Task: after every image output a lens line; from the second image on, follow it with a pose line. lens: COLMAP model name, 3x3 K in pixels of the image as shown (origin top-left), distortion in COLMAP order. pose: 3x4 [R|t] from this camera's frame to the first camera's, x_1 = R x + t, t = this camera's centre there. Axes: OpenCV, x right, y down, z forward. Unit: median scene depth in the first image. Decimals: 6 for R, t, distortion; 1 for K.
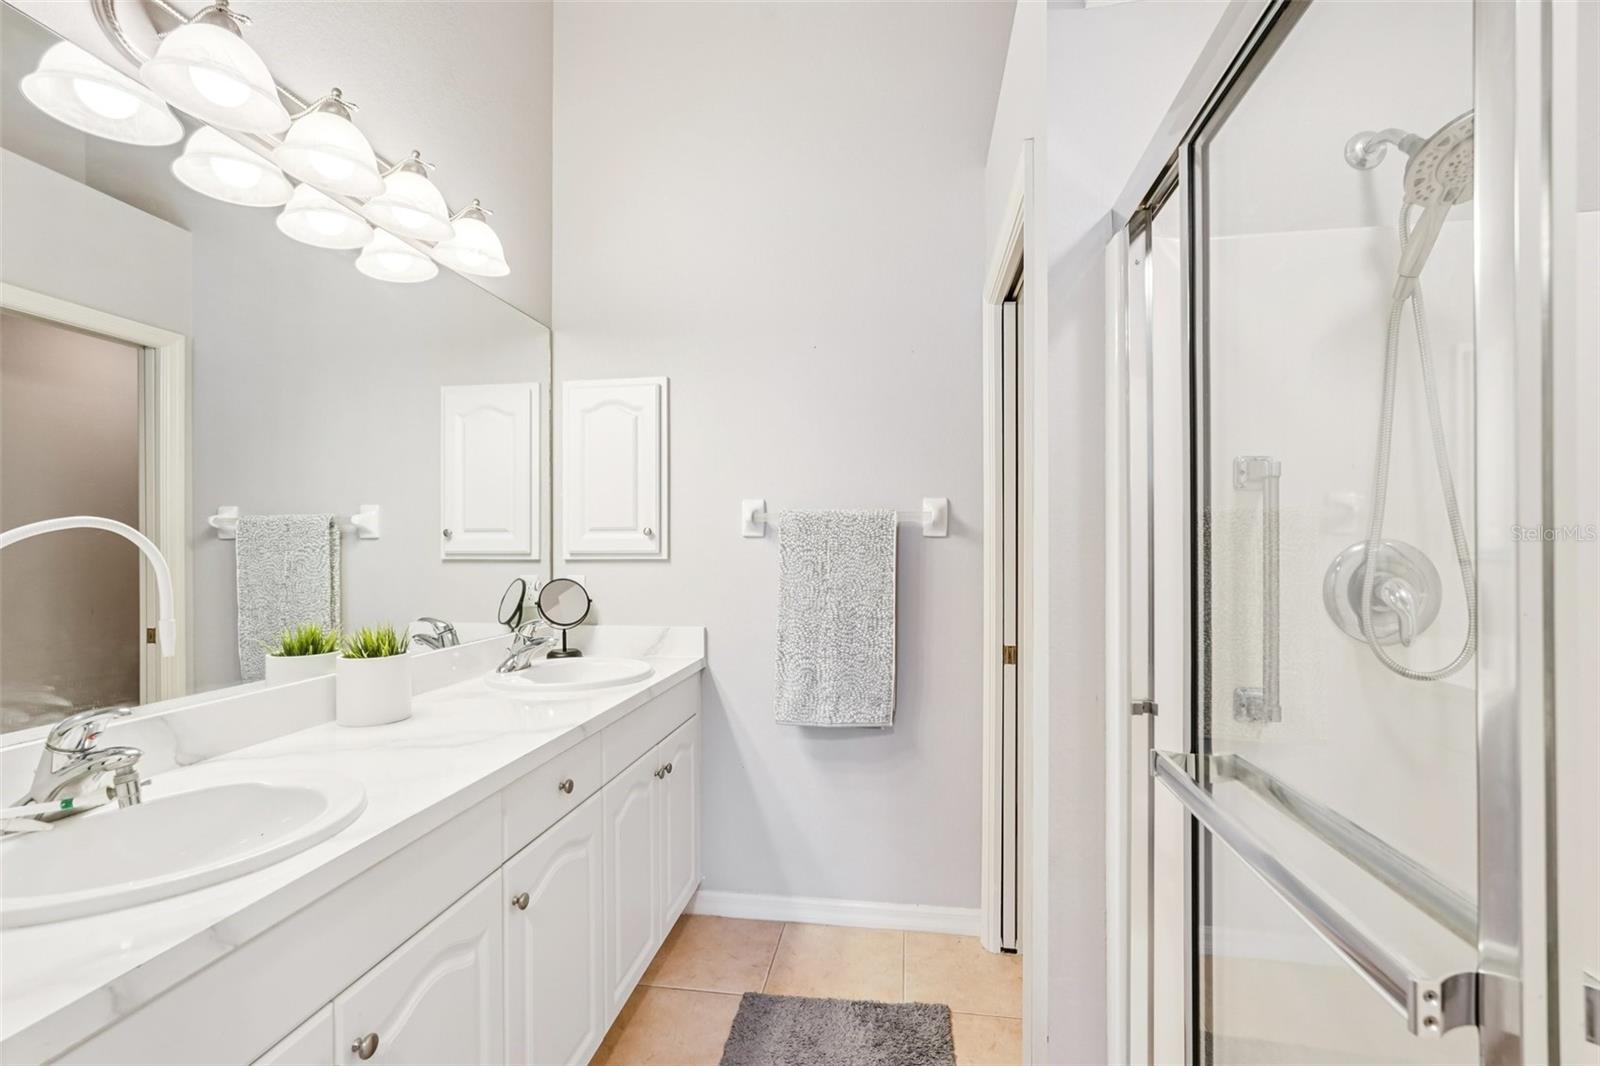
lens RADIAL K [[711.2, 0, 797.3], [0, 711.2, 543.2], [0, 0, 1]] dist [-0.002344, -0.000110]
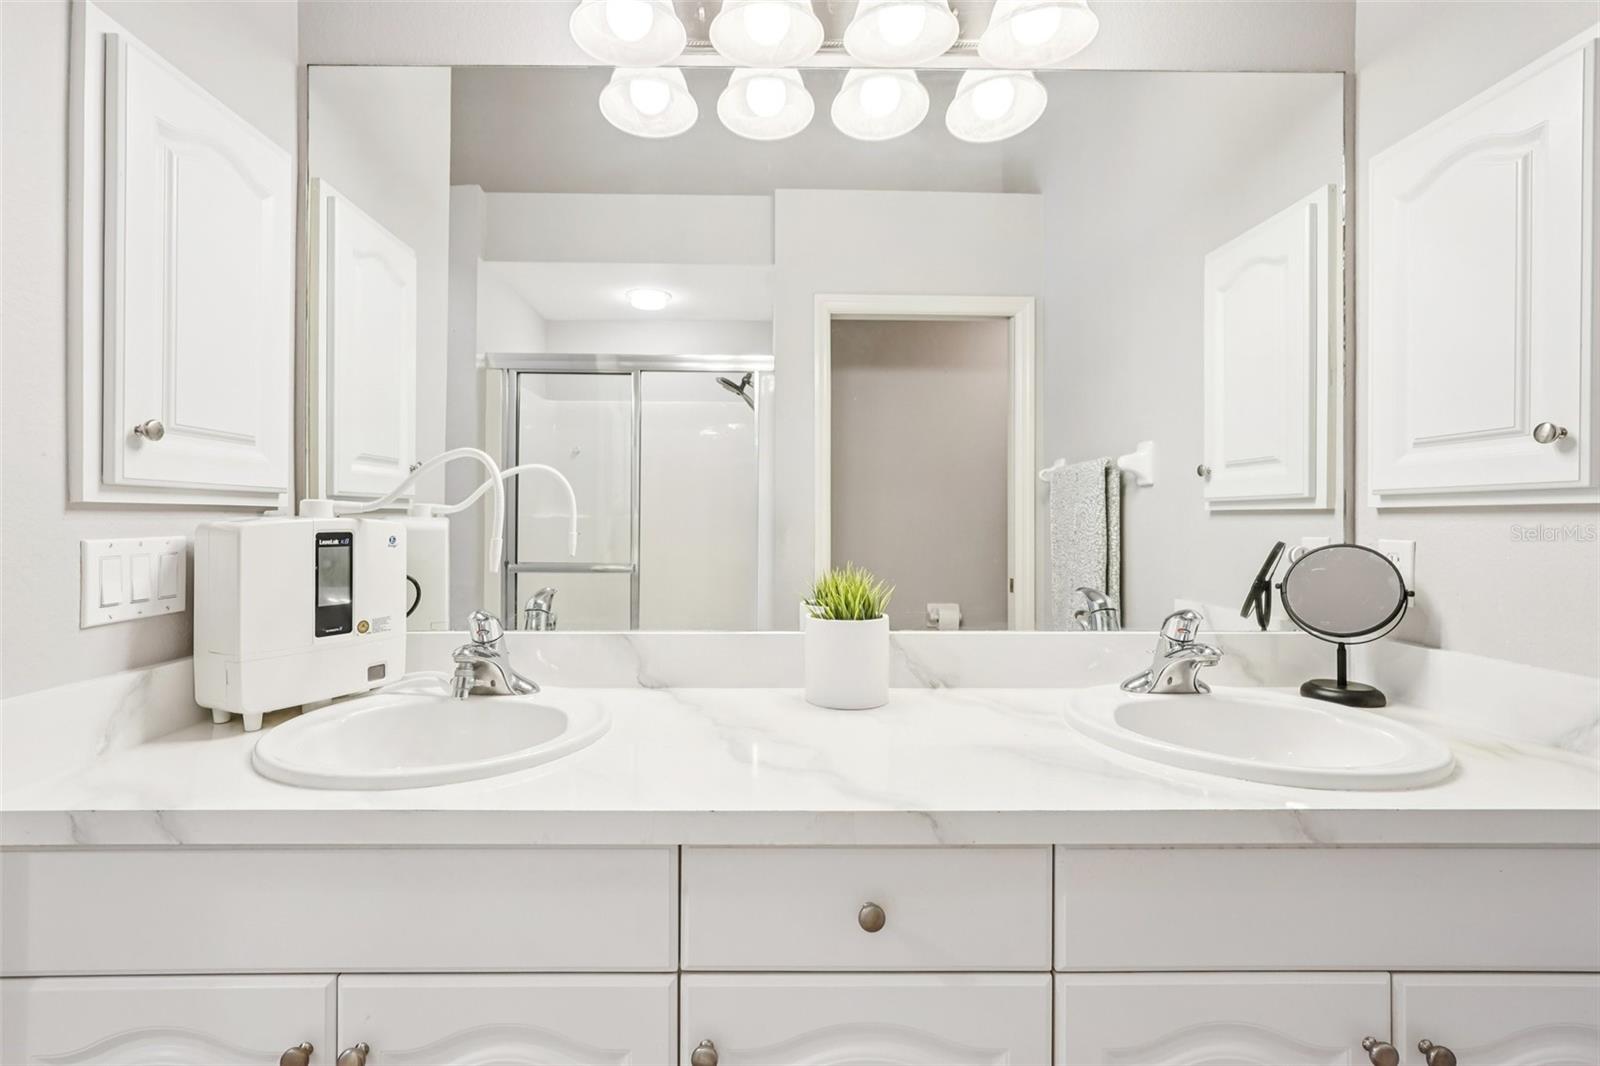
lens RADIAL K [[720.9, 0, 796.2], [0, 720.9, 515.5], [0, 0, 1]] dist [-0.000335, 0.000369]
pose [[0.167044, -0.004876, -0.985937, 0.111938], [-0.001139, 0.999986, -0.005139, 0.031440], [0.985949, 0.001981, 0.167036, 0.509388]]
